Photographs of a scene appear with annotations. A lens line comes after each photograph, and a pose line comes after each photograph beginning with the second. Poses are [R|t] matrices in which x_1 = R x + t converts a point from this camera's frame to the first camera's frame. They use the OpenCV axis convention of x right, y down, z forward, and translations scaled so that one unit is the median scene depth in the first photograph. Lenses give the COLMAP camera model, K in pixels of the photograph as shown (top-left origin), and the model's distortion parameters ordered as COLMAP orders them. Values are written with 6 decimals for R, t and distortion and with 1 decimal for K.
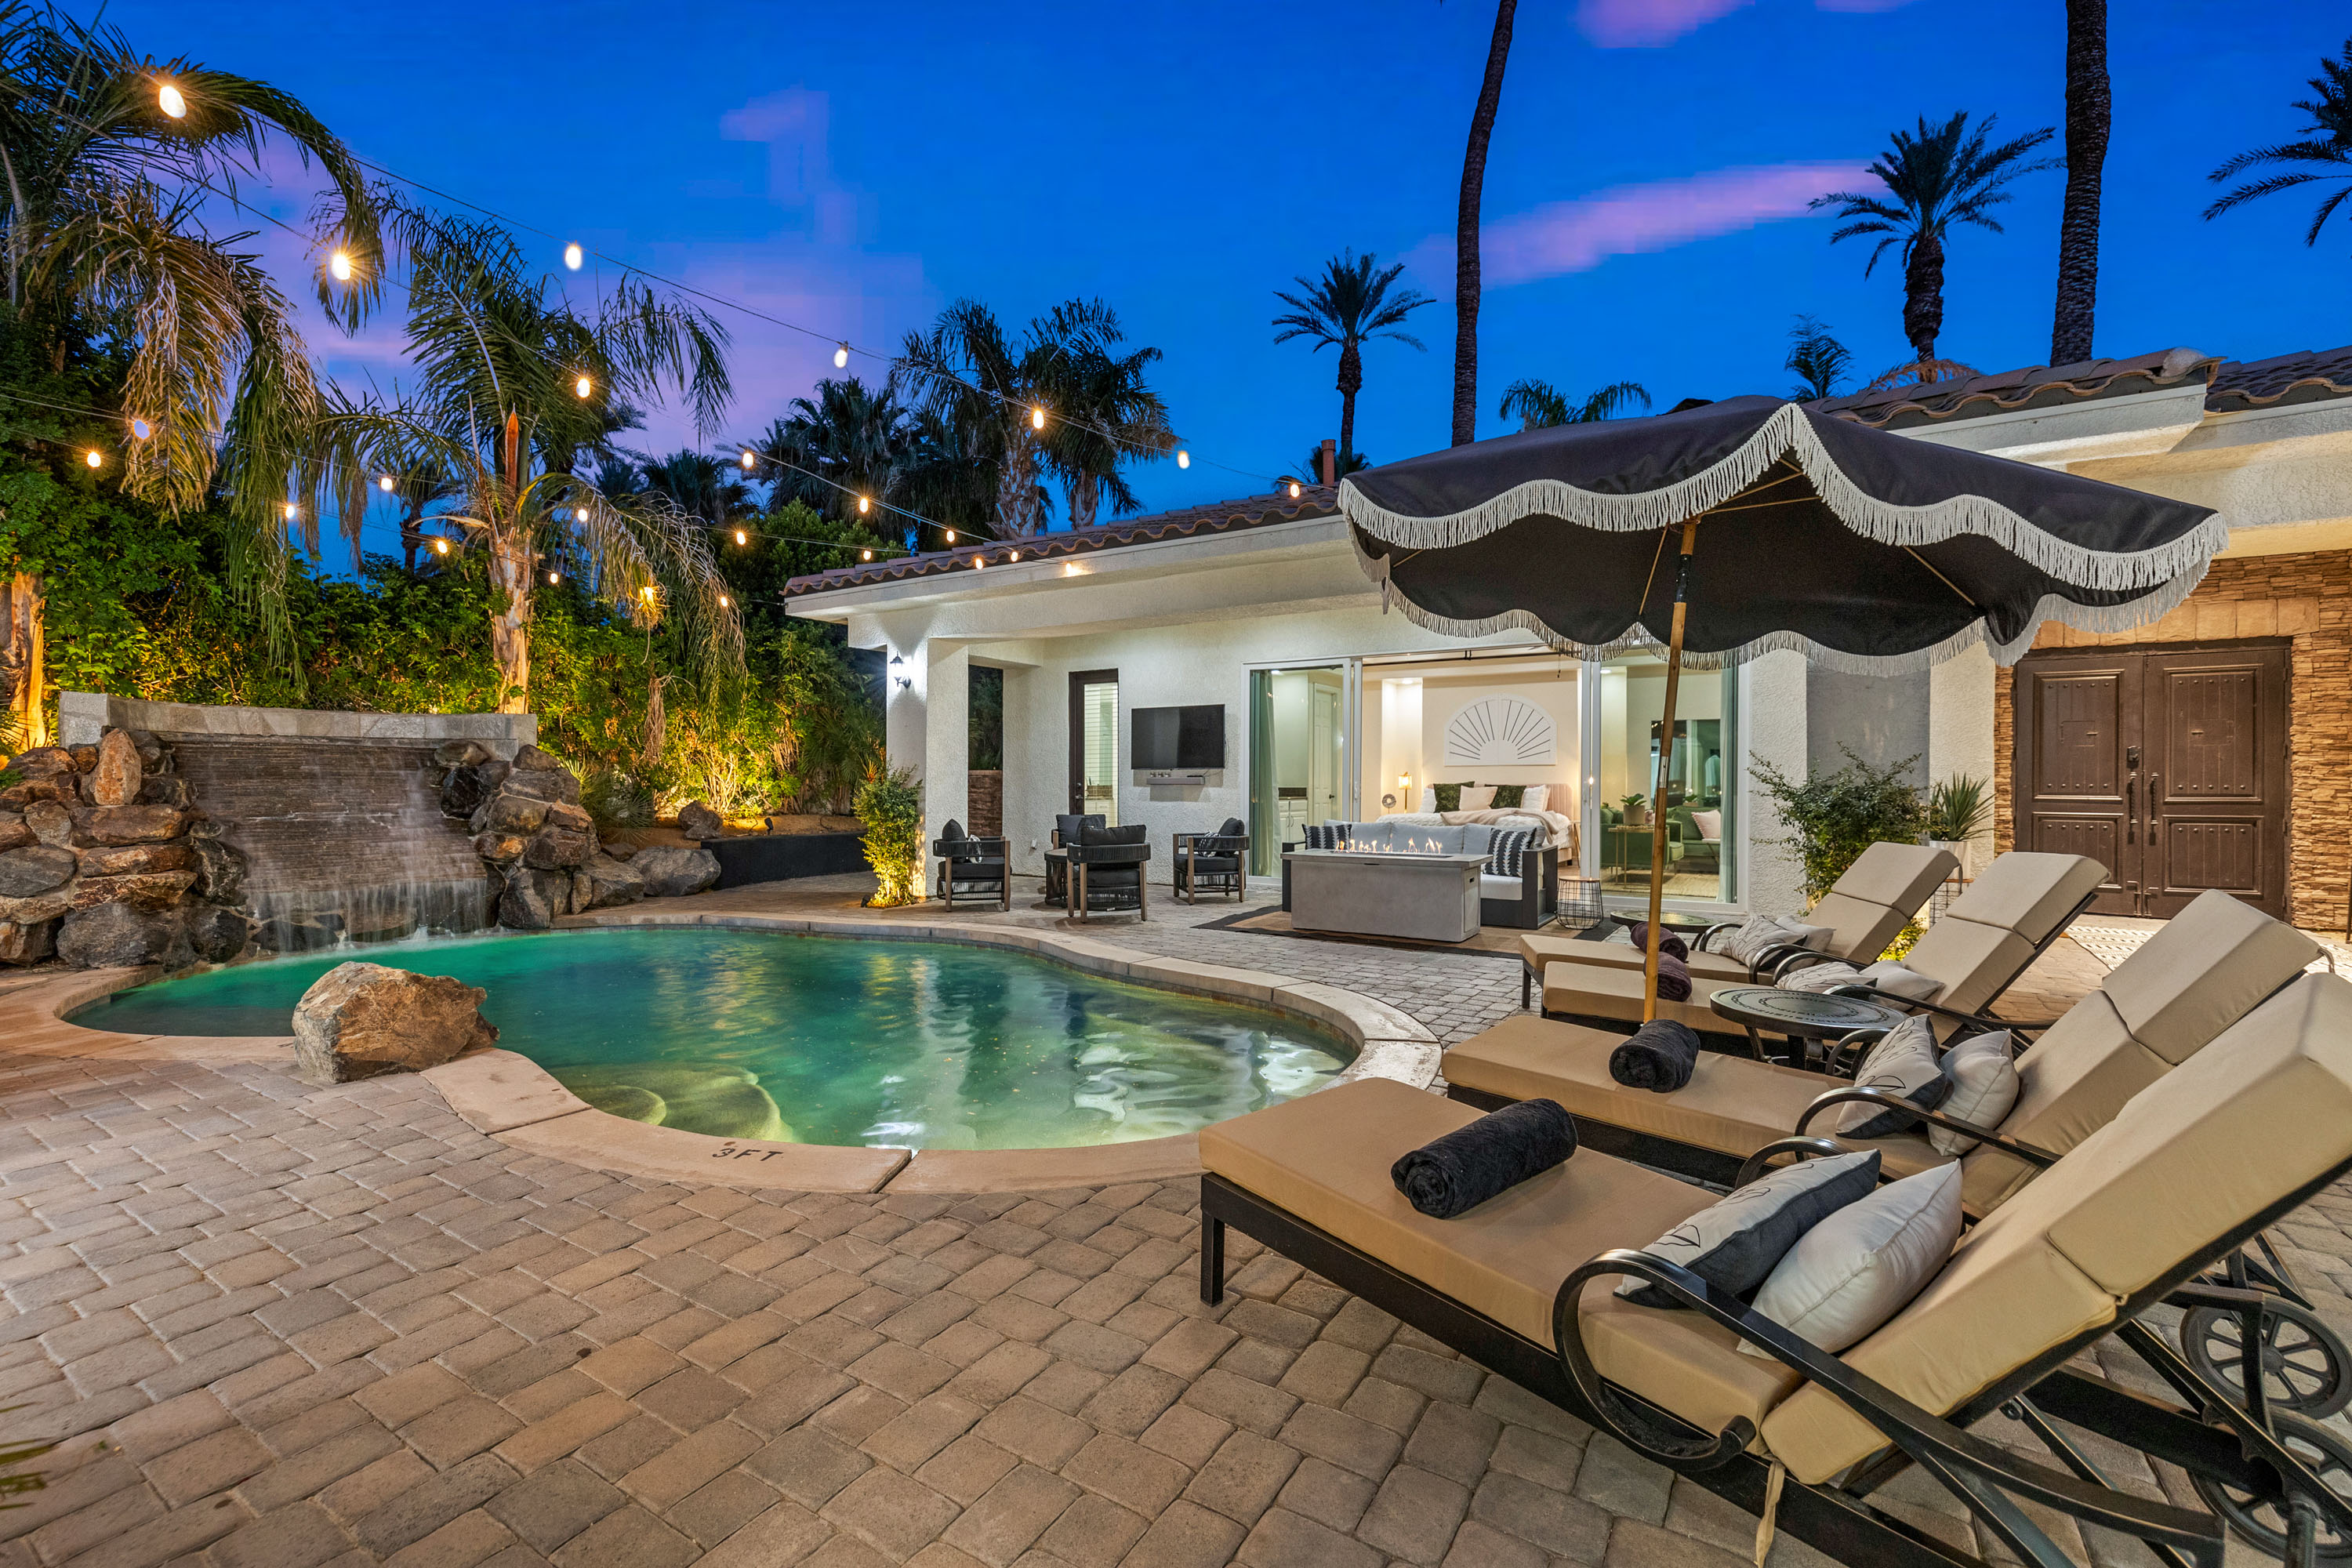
lens RADIAL K [[1005.0, 0, 1174.4], [0, 1005.0, 786.7], [0, 0, 1]] dist [0.002391, -0.000147]
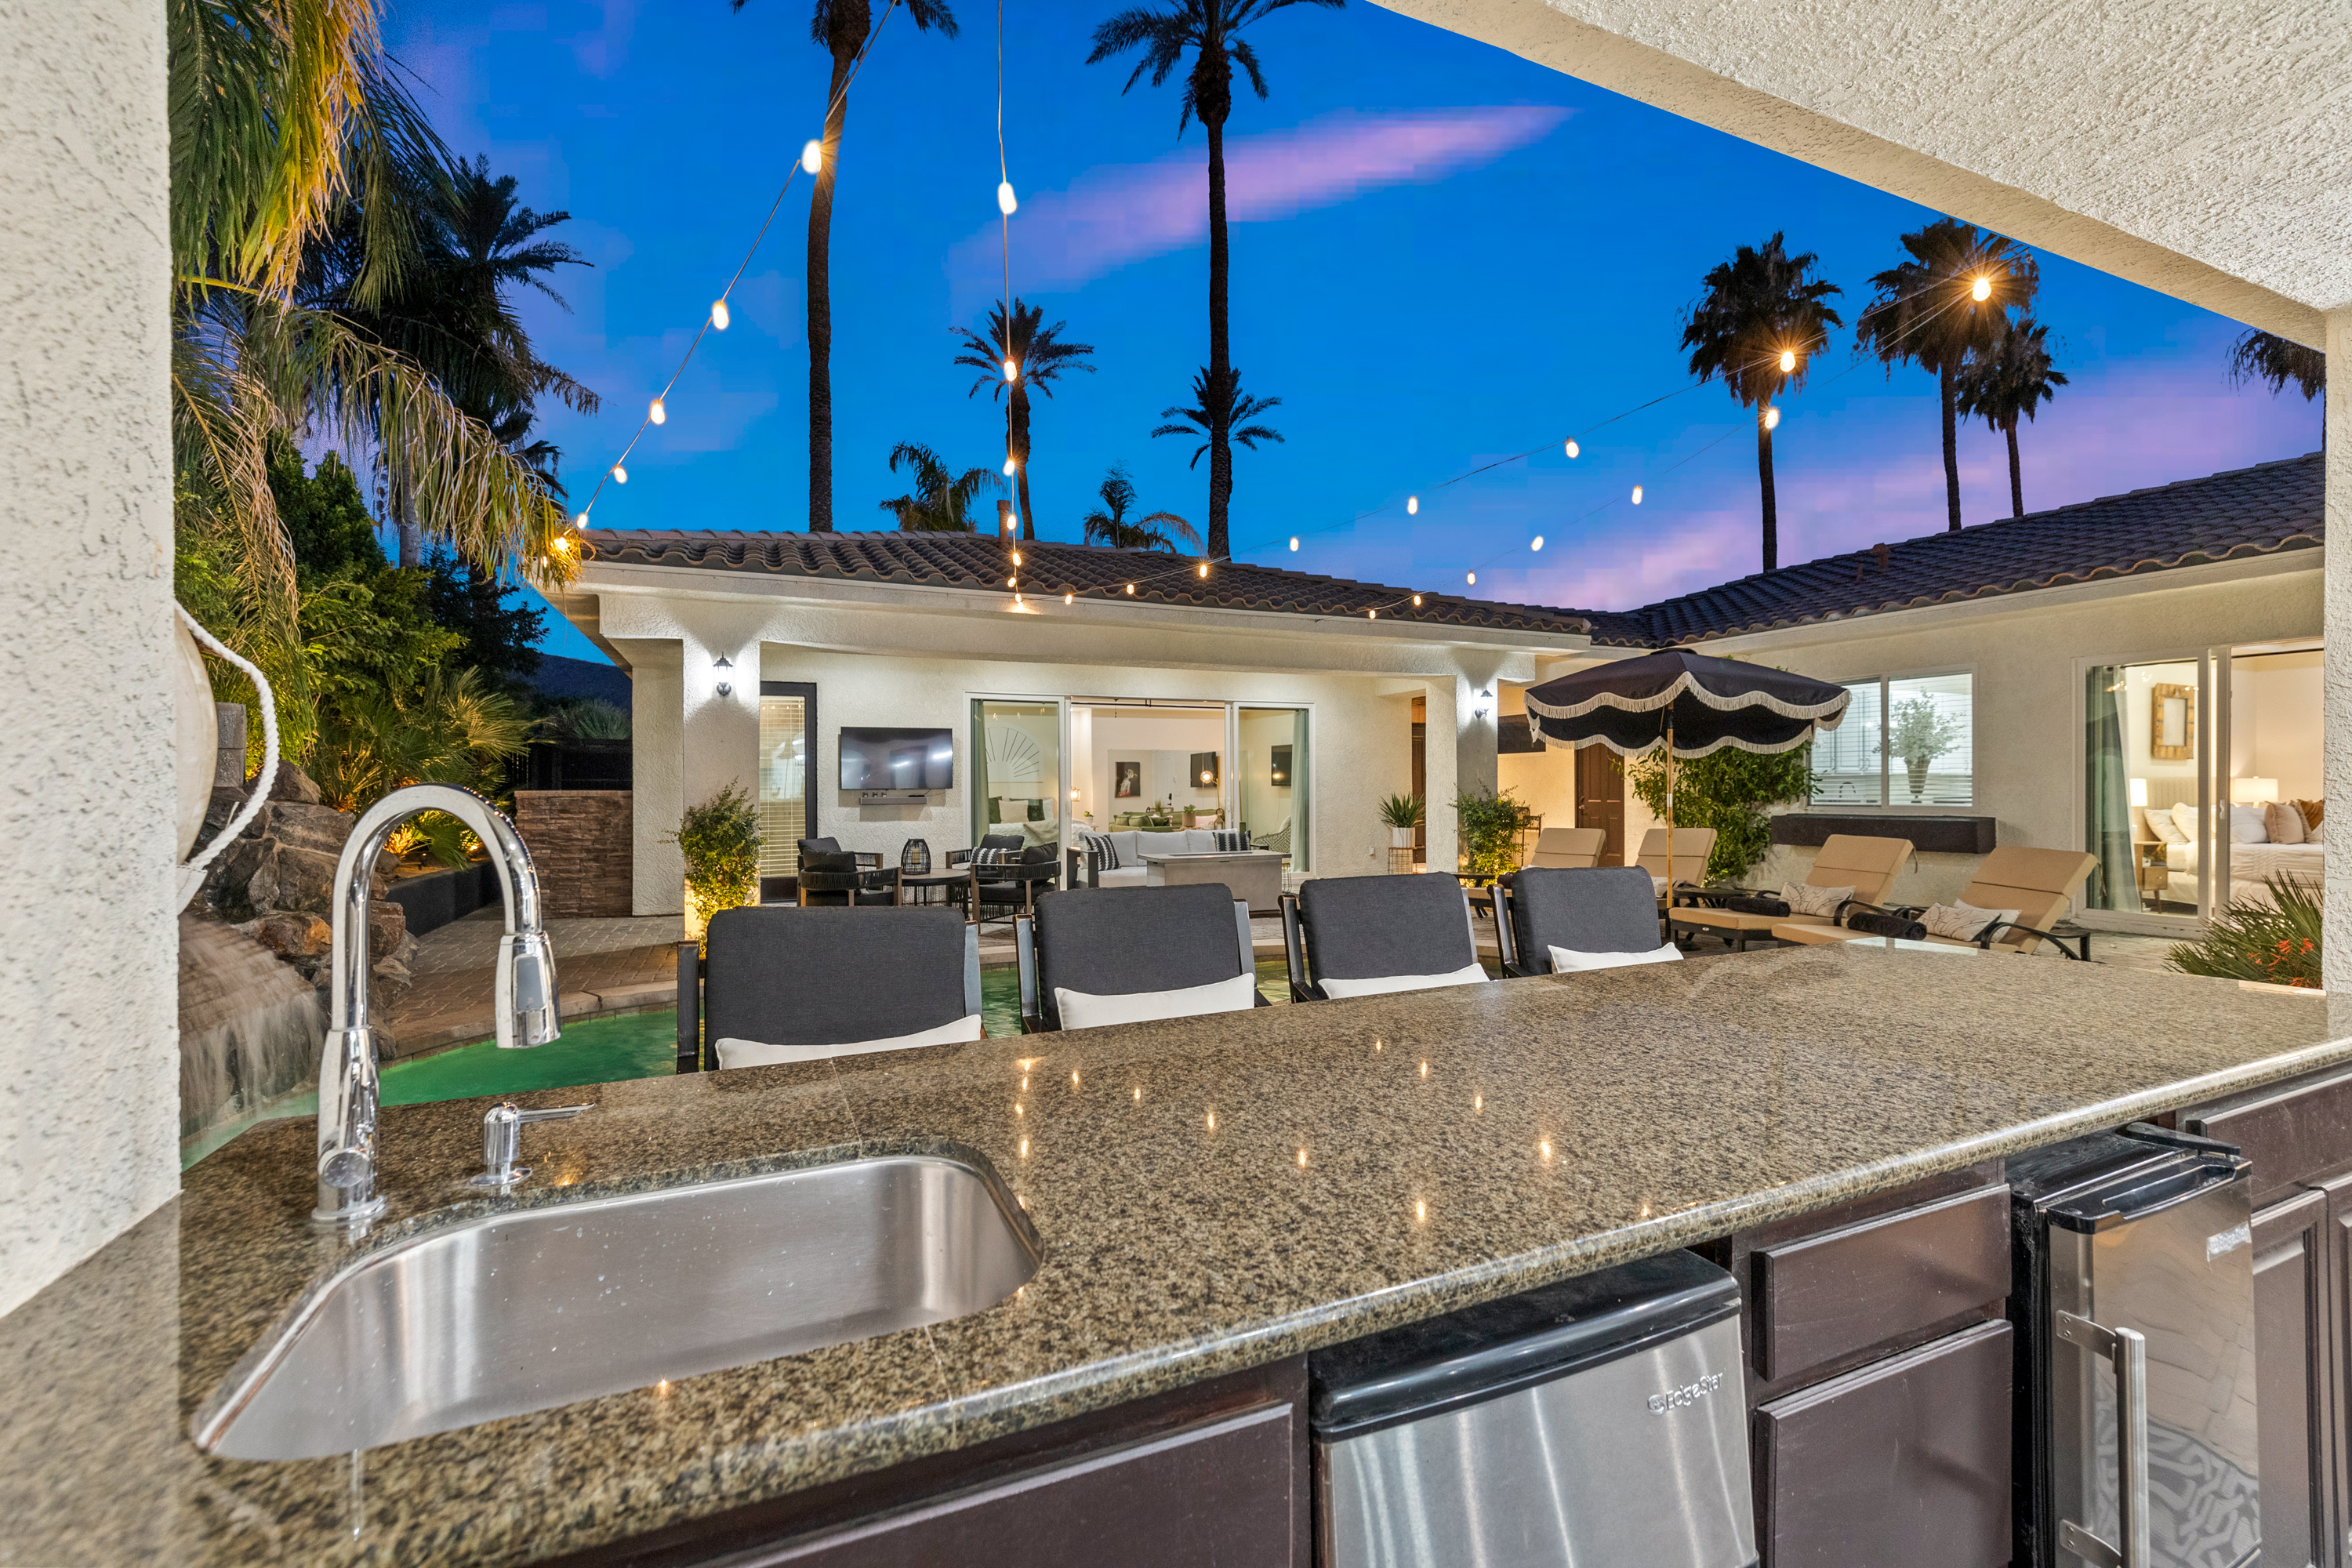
lens RADIAL K [[991.7, 0, 1173.5], [0, 991.7, 786.2], [0, 0, 1]] dist [0.001499, -0.000376]
pose [[0.570898, -0.003320, 0.821014, -0.807571], [0.007383, 0.999972, -0.001091, -0.021311], [-0.820987, 0.006685, 0.570907, 0.242858]]
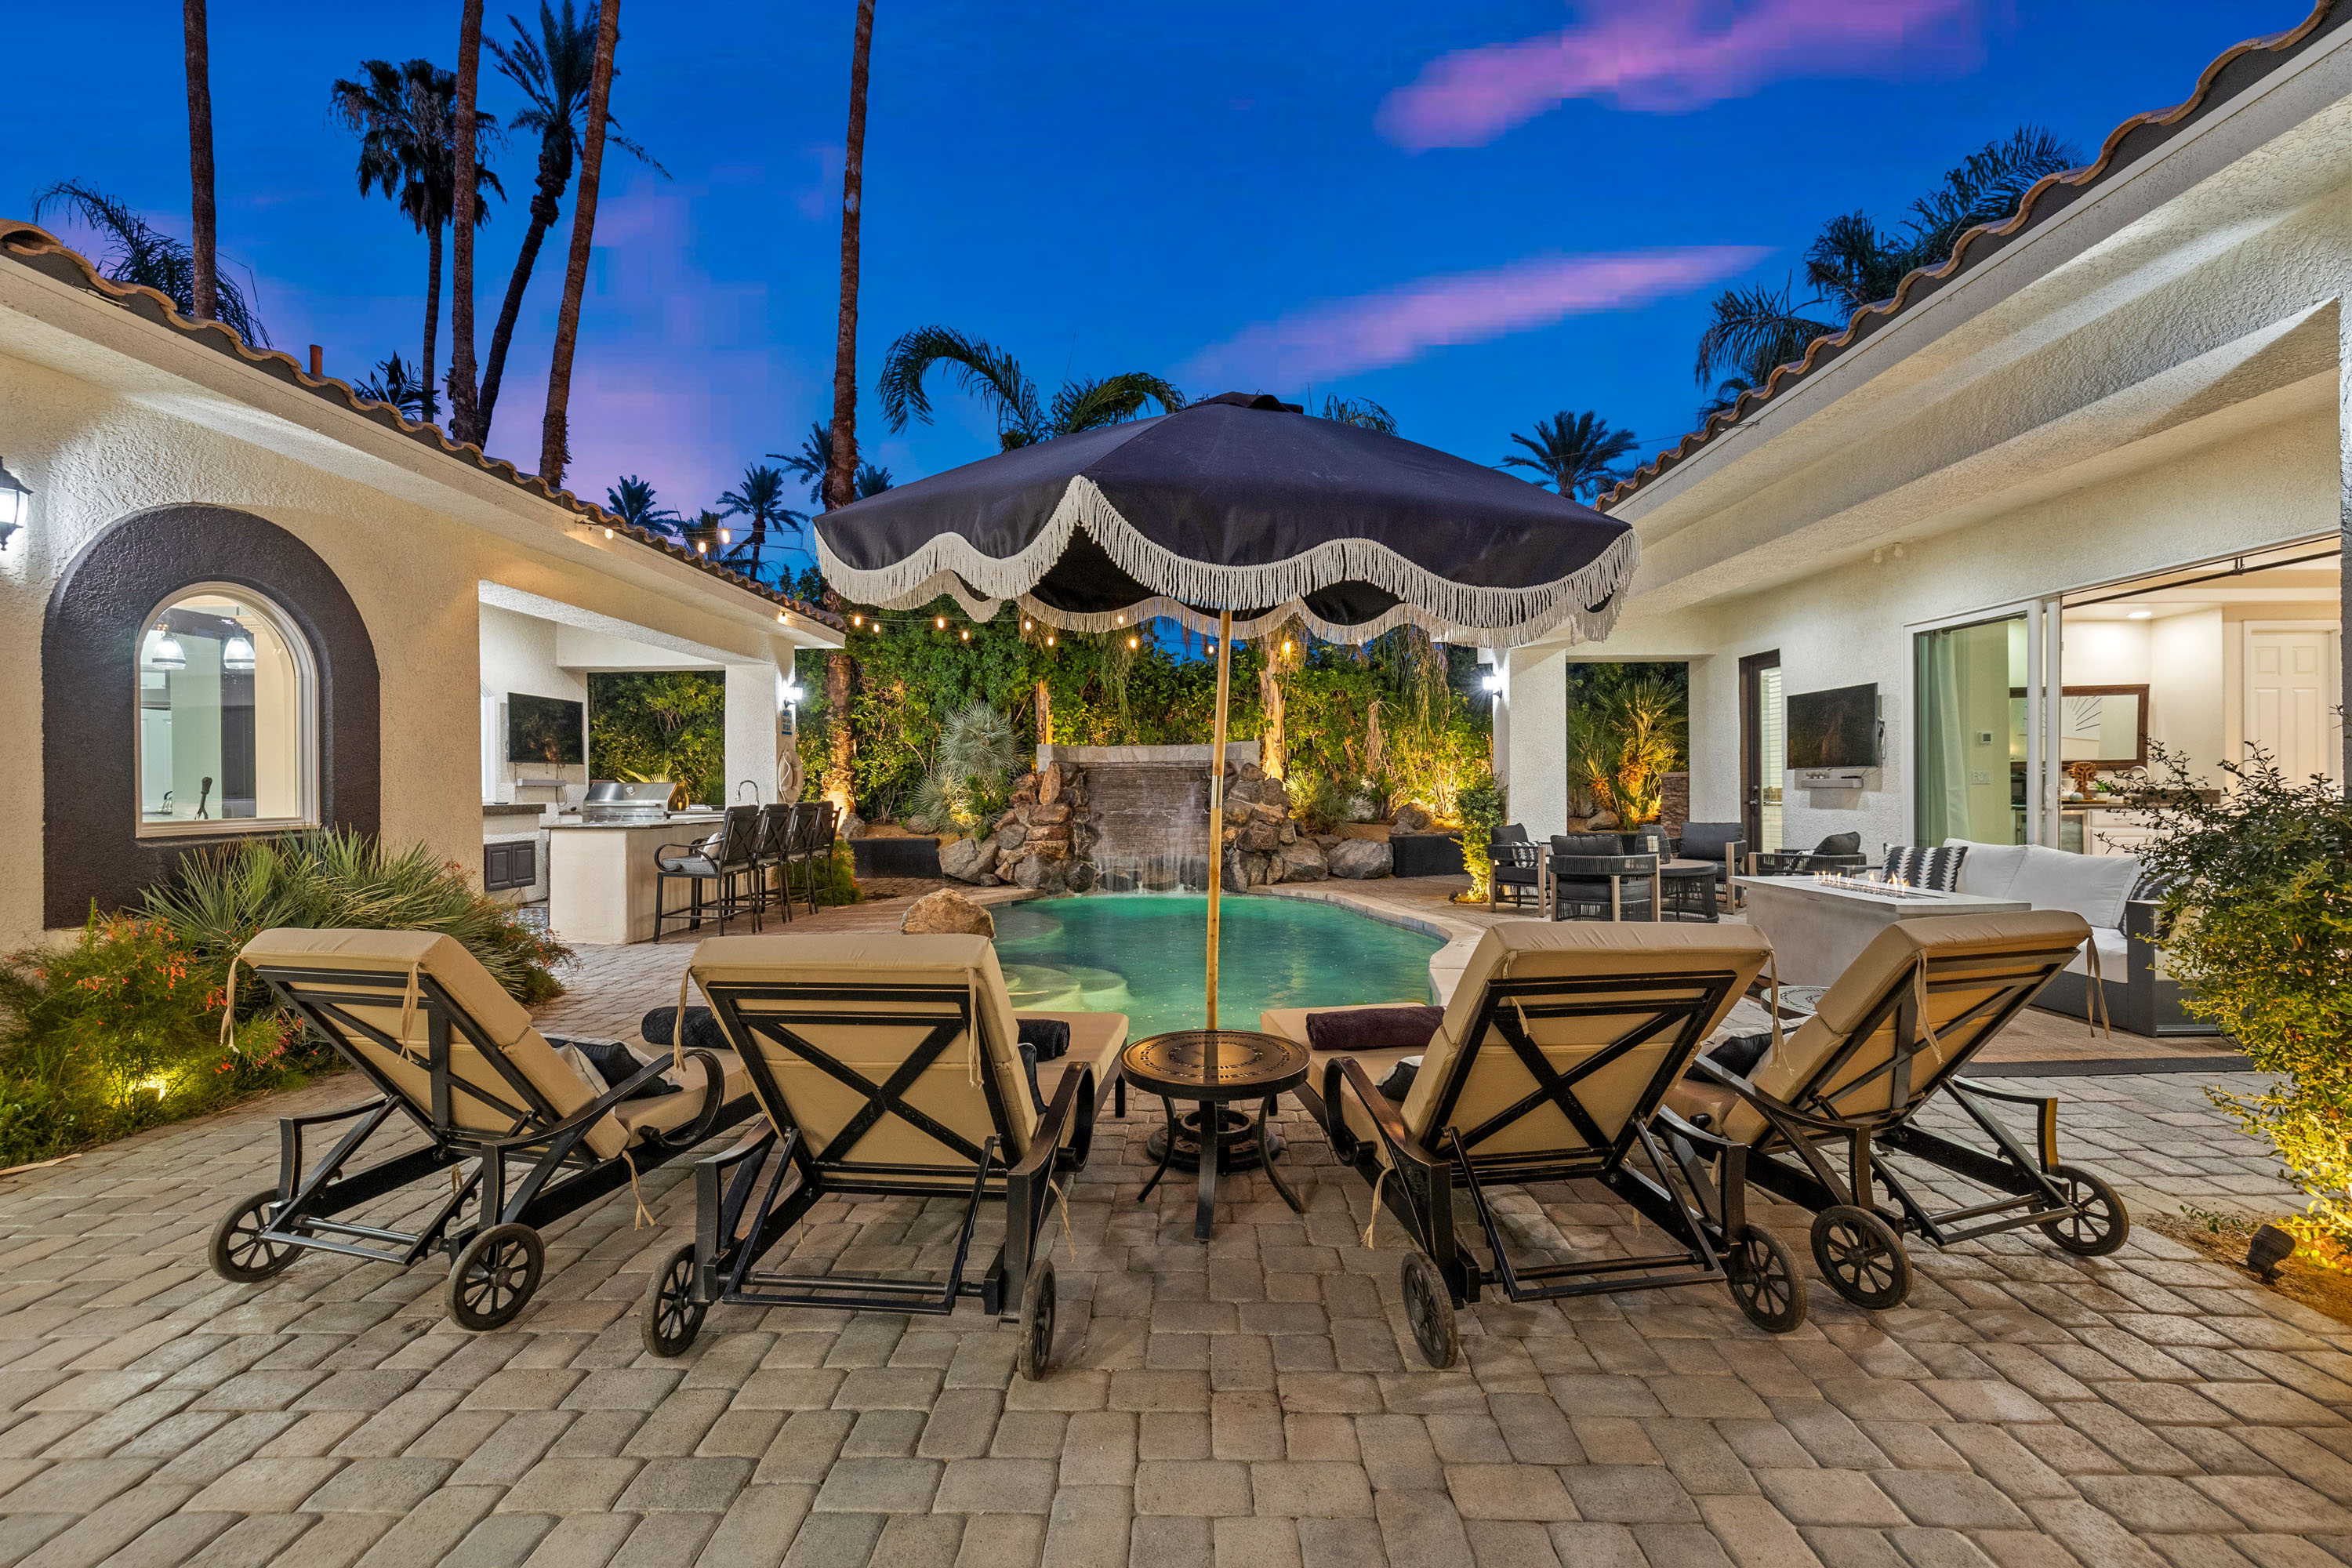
lens RADIAL K [[991.7, 0, 1173.5], [0, 991.7, 786.2], [0, 0, 1]] dist [0.001499, -0.000376]
pose [[0.518311, -0.005609, -0.855174, 0.492745], [0.006693, 0.999974, -0.002502, -0.006098], [0.855166, -0.004427, 0.518335, 0.183482]]
